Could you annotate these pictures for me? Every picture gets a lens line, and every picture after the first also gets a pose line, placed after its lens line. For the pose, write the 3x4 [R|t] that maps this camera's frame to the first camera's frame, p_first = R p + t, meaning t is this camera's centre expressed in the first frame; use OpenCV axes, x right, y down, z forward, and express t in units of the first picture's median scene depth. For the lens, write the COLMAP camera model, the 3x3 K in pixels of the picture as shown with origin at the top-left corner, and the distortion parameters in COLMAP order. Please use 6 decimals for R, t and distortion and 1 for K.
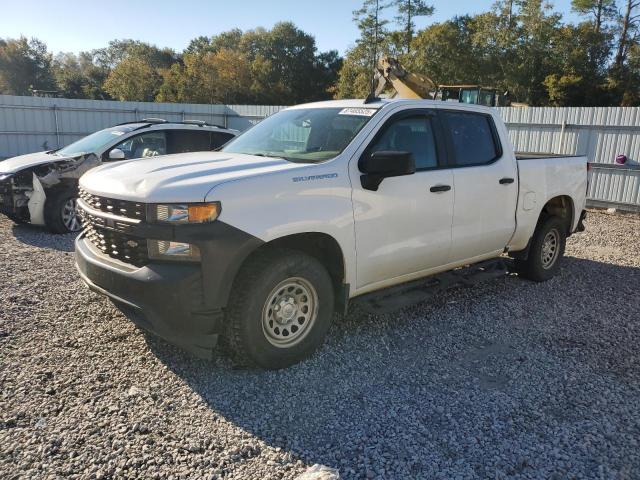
lens RADIAL K [[497.6, 0, 320.0], [0, 497.6, 240.0], [0, 0, 1]] dist [0.005035, 0.018841]
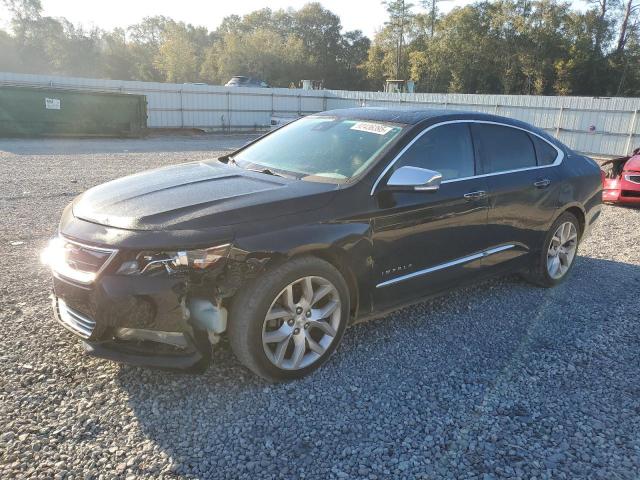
lens RADIAL K [[494.5, 0, 332.7], [0, 494.5, 240.0], [0, 0, 1]] dist [0.008564, 0.017456]
pose [[0.999945, 0.004652, 0.009411, -0.049888], [-0.005131, 0.998658, 0.051536, 0.022237], [-0.009158, -0.051581, 0.998627, -0.114073]]
